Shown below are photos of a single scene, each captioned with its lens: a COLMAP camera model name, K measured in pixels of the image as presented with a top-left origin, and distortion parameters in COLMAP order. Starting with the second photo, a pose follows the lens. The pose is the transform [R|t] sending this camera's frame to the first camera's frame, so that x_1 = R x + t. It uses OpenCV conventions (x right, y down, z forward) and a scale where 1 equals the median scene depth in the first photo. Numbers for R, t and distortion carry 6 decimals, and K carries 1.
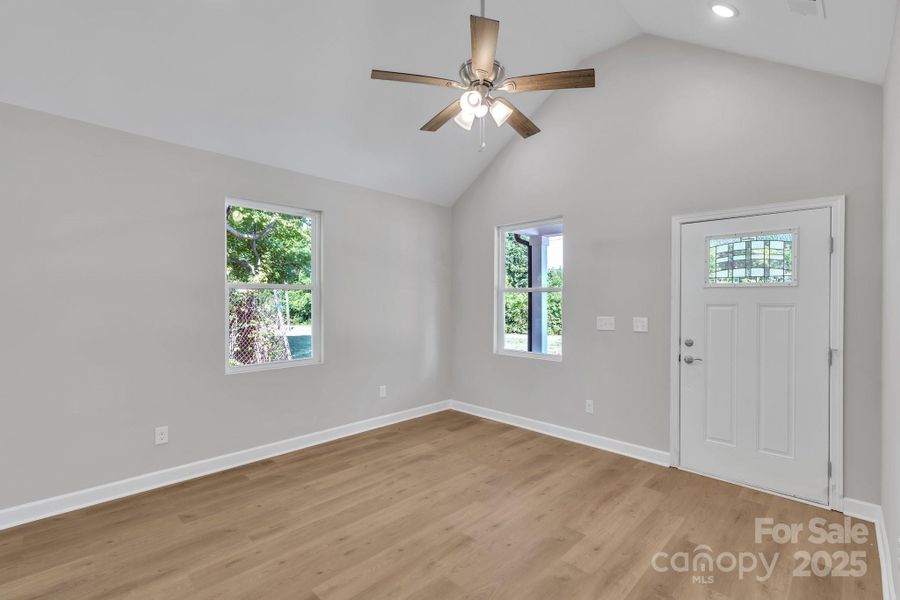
lens RADIAL K [[416.4, 0, 449.2], [0, 416.4, 296.9], [0, 0, 1]] dist [-0.000352, -0.000010]
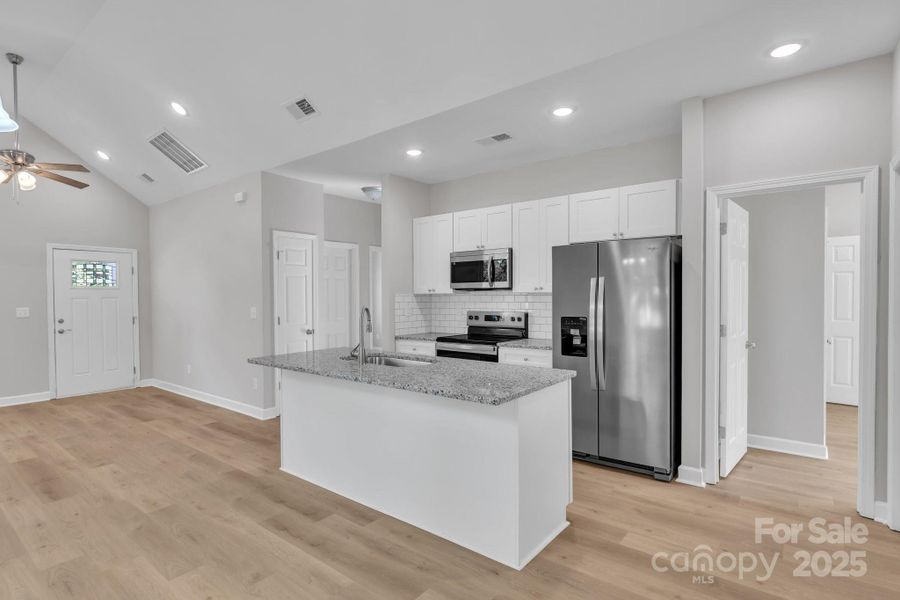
lens RADIAL K [[452.9, 0, 450.0], [0, 452.9, 300.0], [0, 0, 1]] dist [0.001170, -0.000416]
pose [[-0.102108, -0.013480, 0.994682, -1.625948], [0.003195, 0.999899, 0.013879, 0.005492], [-0.994768, 0.004595, -0.102054, -0.435442]]
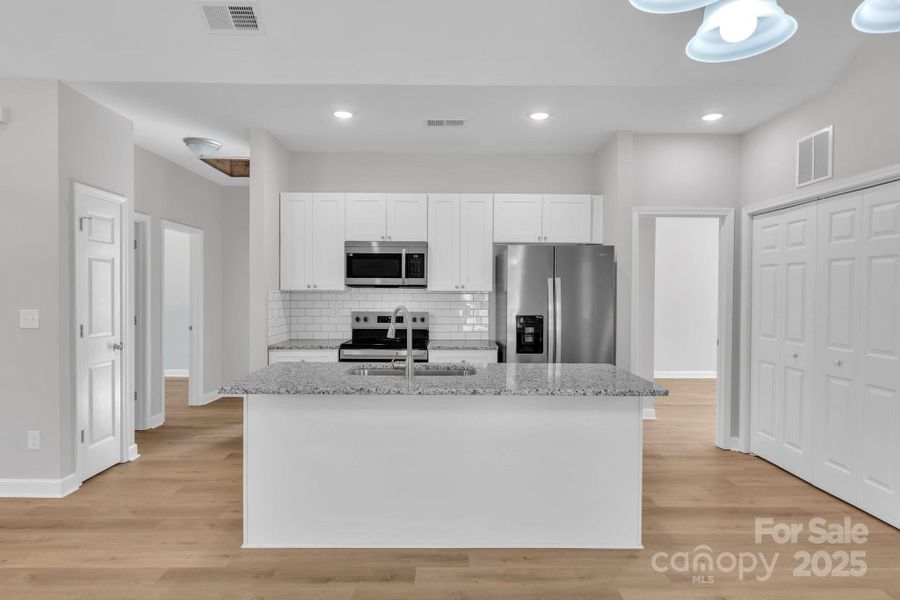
lens RADIAL K [[512.5, 0, 447.8], [0, 512.5, 301.3], [0, 0, 1]] dist [0.002239, 0.000765]
pose [[-0.701184, -0.018551, 0.712739, -1.293685], [-0.010282, 0.999821, 0.015908, 0.009631], [-0.712906, 0.003826, -0.701249, 0.281680]]
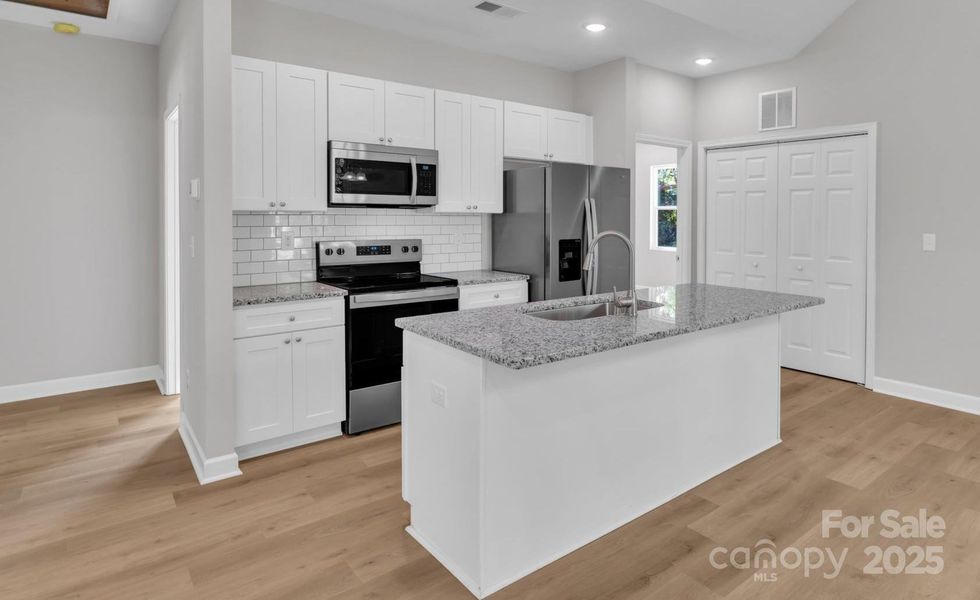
lens RADIAL K [[557.2, 0, 561.1], [0, 557.2, 224.5], [0, 0, 1]] dist [-0.000771, -0.000248]
pose [[-0.996098, -0.010076, 0.087674, -0.528300], [-0.009171, 0.999901, 0.010713, 0.016060], [-0.087773, 0.009867, -0.996092, 0.552163]]
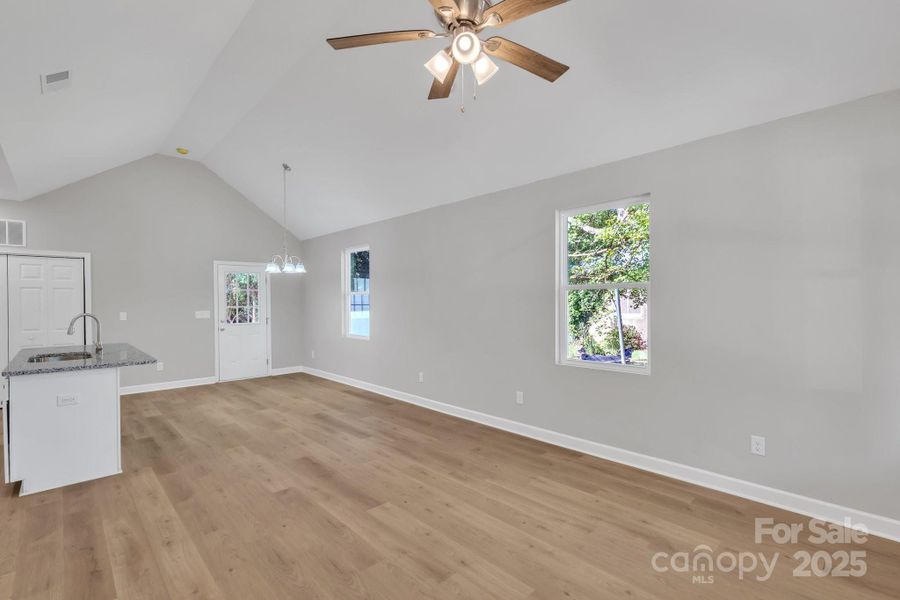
lens RADIAL K [[414.9, 0, 447.5], [0, 414.9, 302.7], [0, 0, 1]] dist [0.000370, 0.000173]
pose [[-0.048317, 0.000651, -0.998832, 0.729649], [0.010054, 0.999949, 0.000166, 0.012772], [0.998781, -0.010035, -0.048321, 0.859298]]
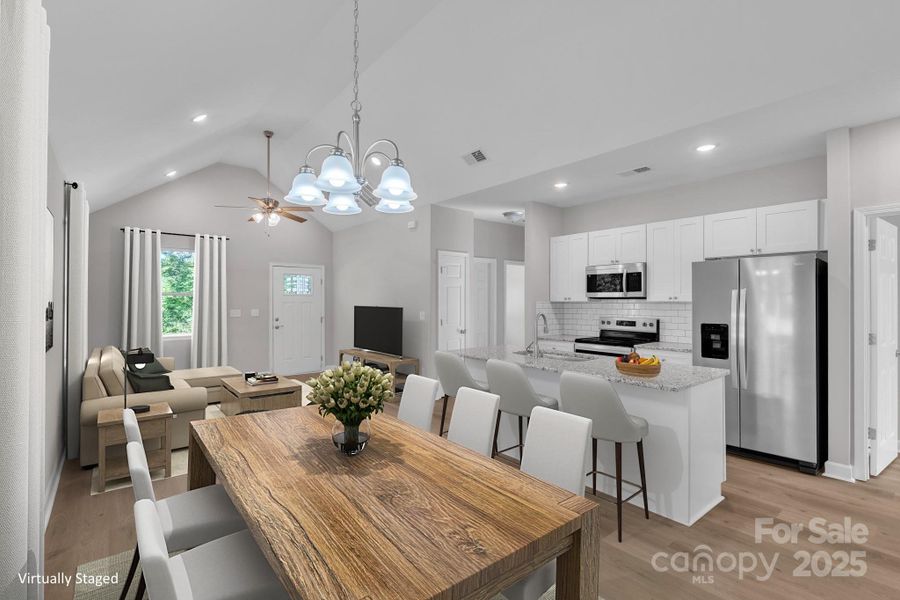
lens RADIAL K [[416.4, 0, 449.2], [0, 416.4, 296.9], [0, 0, 1]] dist [-0.000352, -0.000010]
pose [[0.116122, 0.003632, 0.993228, -1.817993], [-0.002133, 0.999992, -0.003408, -0.008026], [-0.993233, -0.001723, 0.116129, -0.226177]]
